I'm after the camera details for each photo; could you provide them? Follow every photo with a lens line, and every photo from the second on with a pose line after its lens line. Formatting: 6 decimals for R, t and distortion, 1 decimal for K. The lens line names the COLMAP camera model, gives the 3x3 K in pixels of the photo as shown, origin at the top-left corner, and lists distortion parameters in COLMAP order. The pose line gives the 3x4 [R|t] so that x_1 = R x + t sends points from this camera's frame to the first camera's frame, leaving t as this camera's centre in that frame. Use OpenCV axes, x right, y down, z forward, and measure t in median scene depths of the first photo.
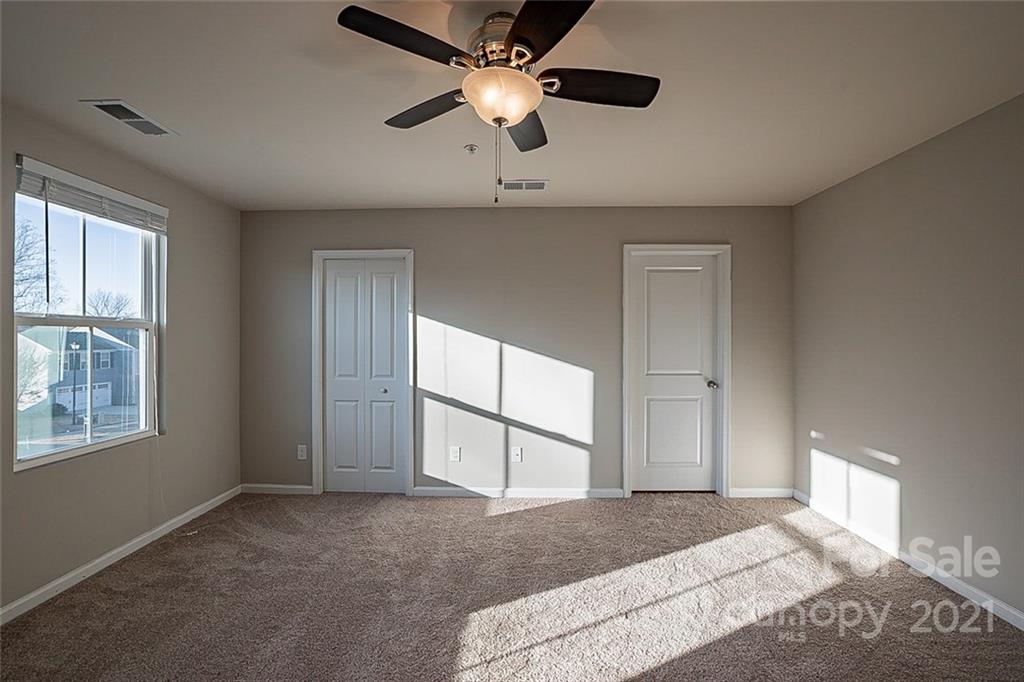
lens RADIAL K [[442.0, 0, 506.8], [0, 442.0, 339.1], [0, 0, 1]] dist [-0.042493, 0.014467]
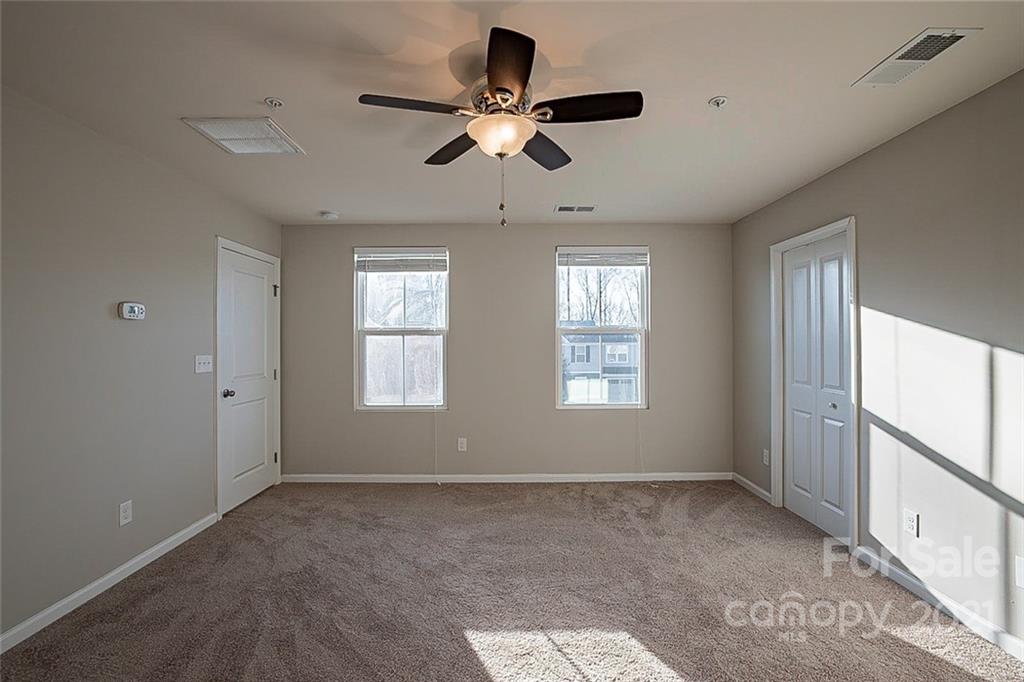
lens RADIAL K [[442.0, 0, 506.8], [0, 442.0, 339.1], [0, 0, 1]] dist [-0.042493, 0.014467]
pose [[0.015140, -0.002754, -0.999882, 0.488513], [0.005885, 0.999979, -0.002665, -0.003009], [0.999868, -0.005844, 0.015156, 0.415326]]
